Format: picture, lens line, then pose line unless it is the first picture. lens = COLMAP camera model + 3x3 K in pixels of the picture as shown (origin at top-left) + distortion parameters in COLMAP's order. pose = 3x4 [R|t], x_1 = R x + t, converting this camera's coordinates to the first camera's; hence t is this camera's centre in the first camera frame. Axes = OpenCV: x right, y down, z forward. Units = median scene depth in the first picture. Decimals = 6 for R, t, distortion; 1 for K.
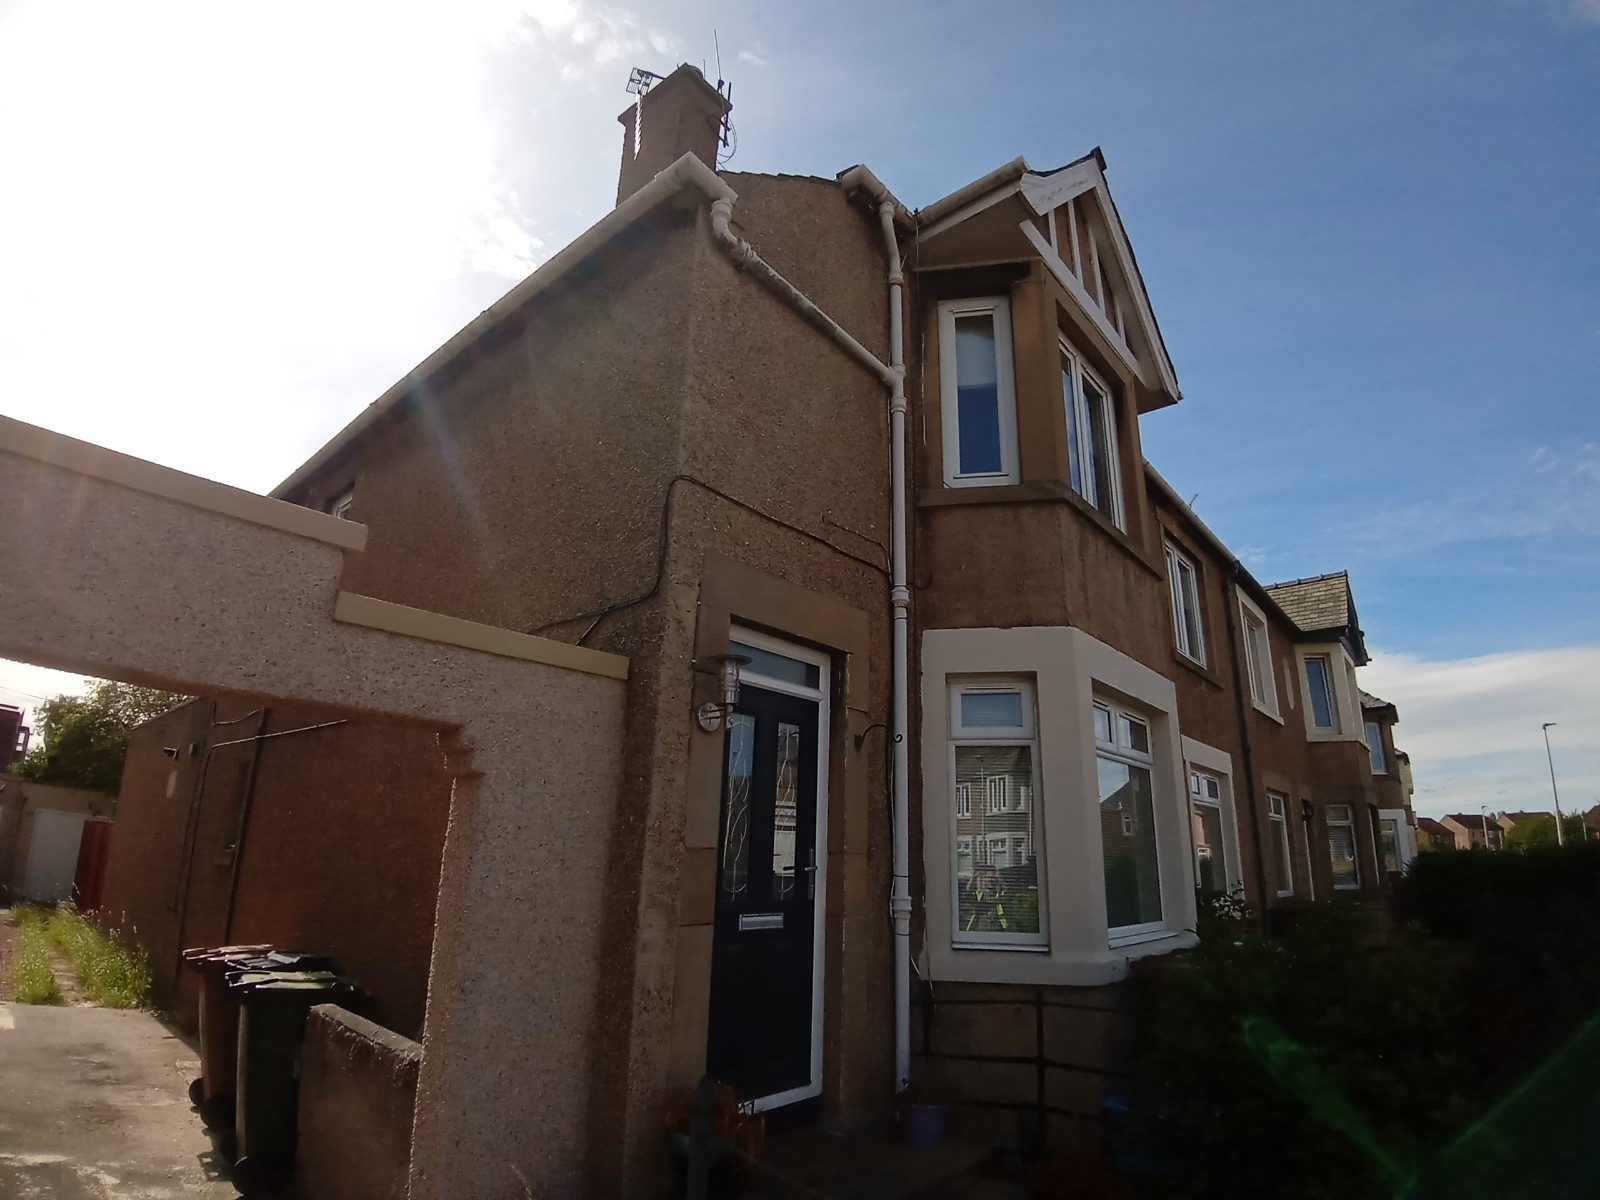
lens RADIAL K [[811.1, 0, 812.8], [0, 811.1, 598.5], [0, 0, 1]] dist [-0.043525, -0.035642]
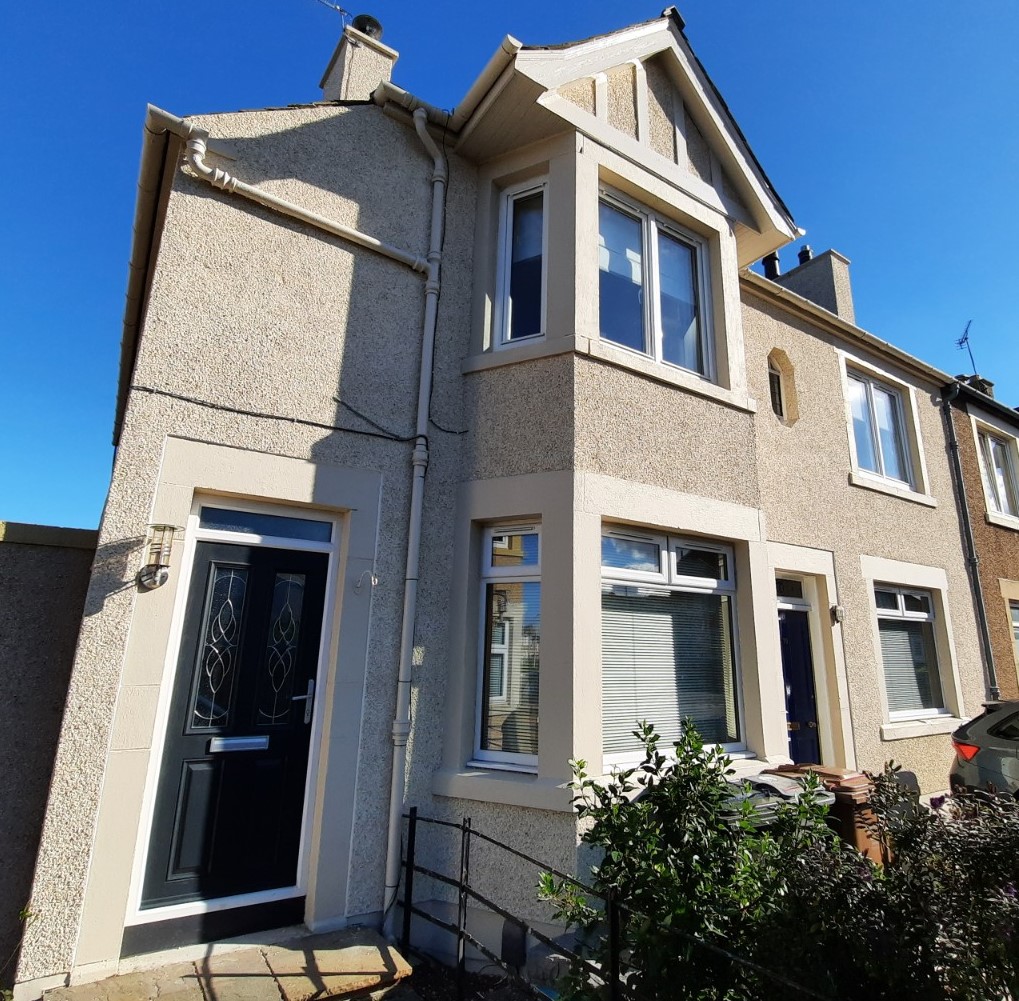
lens RADIAL K [[626.5, 0, 535.0], [0, 626.5, 472.9], [0, 0, 1]] dist [-0.009703, -0.001341]
pose [[0.963893, -0.078438, -0.254476, 0.564115], [0.085725, 0.996162, 0.017654, 0.022691], [0.252115, -0.038832, 0.966918, 0.212764]]
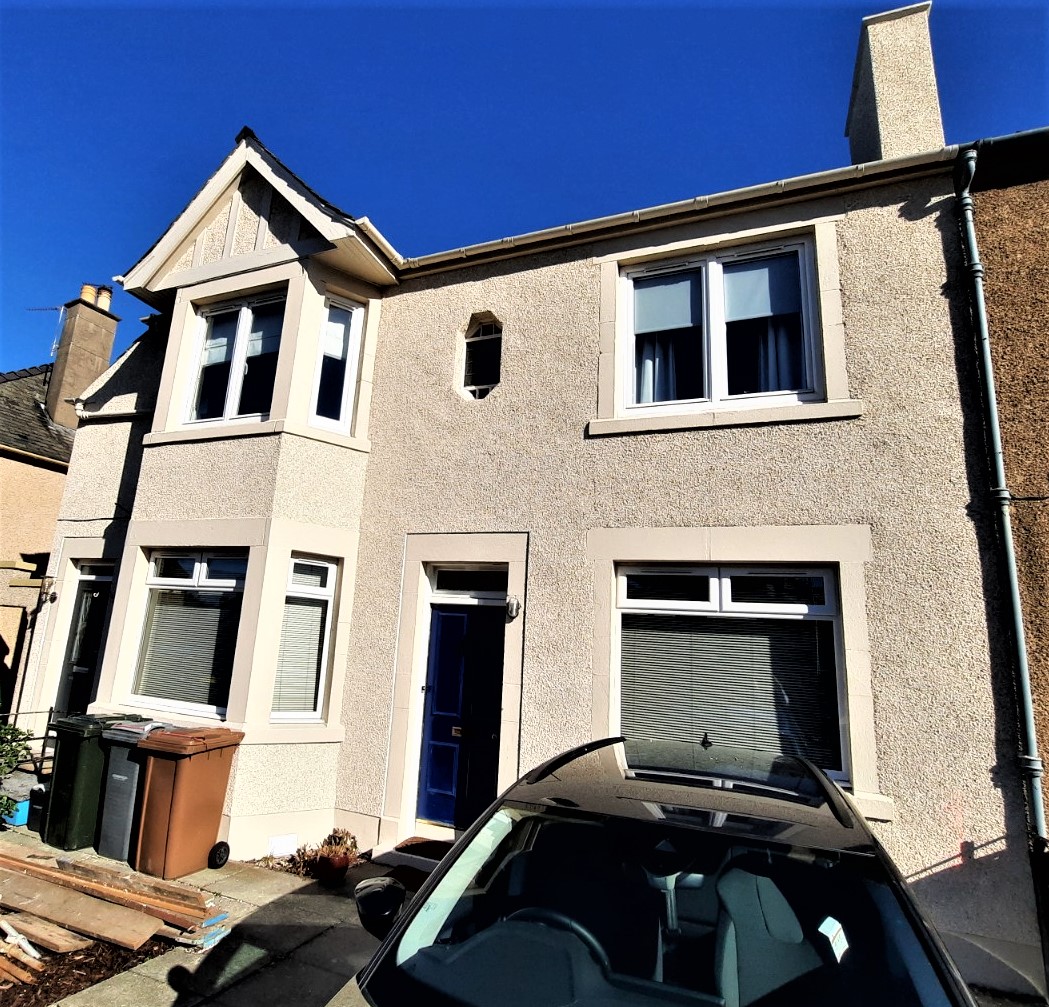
lens RADIAL K [[628.3, 0, 469.2], [0, 628.3, 500.9], [0, 0, 1]] dist [0.017398, -0.022633]
pose [[0.284681, -0.217451, -0.933634, 2.131835], [0.237024, 0.959659, -0.151241, 0.438499], [0.928858, -0.178238, 0.324738, 1.458590]]
